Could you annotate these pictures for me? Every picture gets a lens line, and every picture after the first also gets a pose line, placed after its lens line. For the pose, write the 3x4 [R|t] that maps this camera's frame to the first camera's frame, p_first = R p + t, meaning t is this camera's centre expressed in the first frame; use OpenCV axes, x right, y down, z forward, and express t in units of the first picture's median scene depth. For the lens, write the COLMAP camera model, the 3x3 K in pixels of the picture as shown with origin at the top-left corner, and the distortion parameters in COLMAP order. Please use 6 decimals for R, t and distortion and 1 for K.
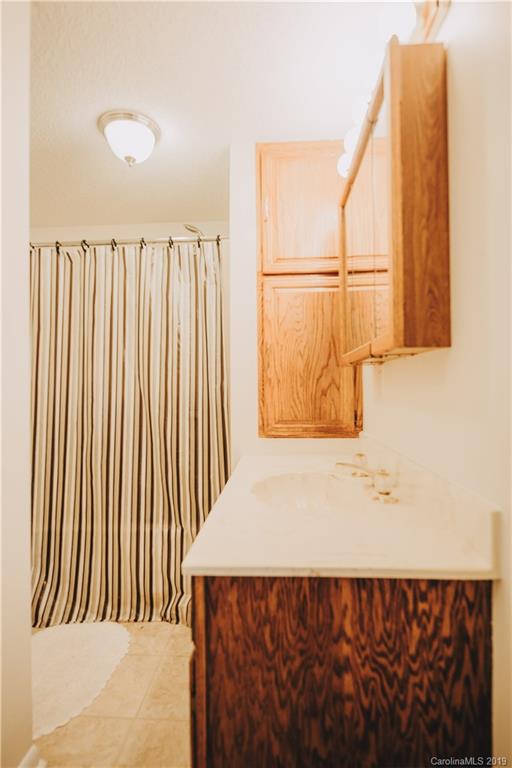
lens RADIAL K [[381.7, 0, 257.5], [0, 381.7, 384.7], [0, 0, 1]] dist [0.003233, -0.007475]
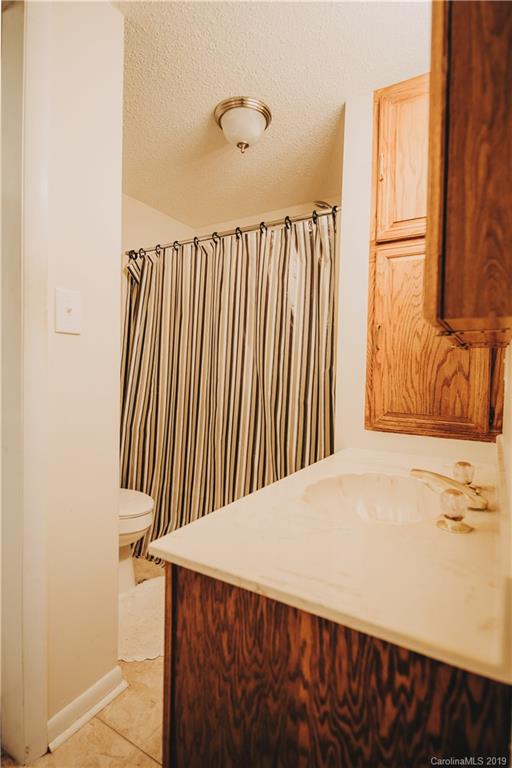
lens RADIAL K [[381.7, 0, 252.8], [0, 381.7, 383.4], [0, 0, 1]] dist [0.003233, -0.007475]
pose [[0.886487, 0.042220, -0.460824, 0.402241], [-0.025986, 0.998800, 0.041517, 0.001126], [0.462024, -0.024829, 0.886520, 0.204262]]
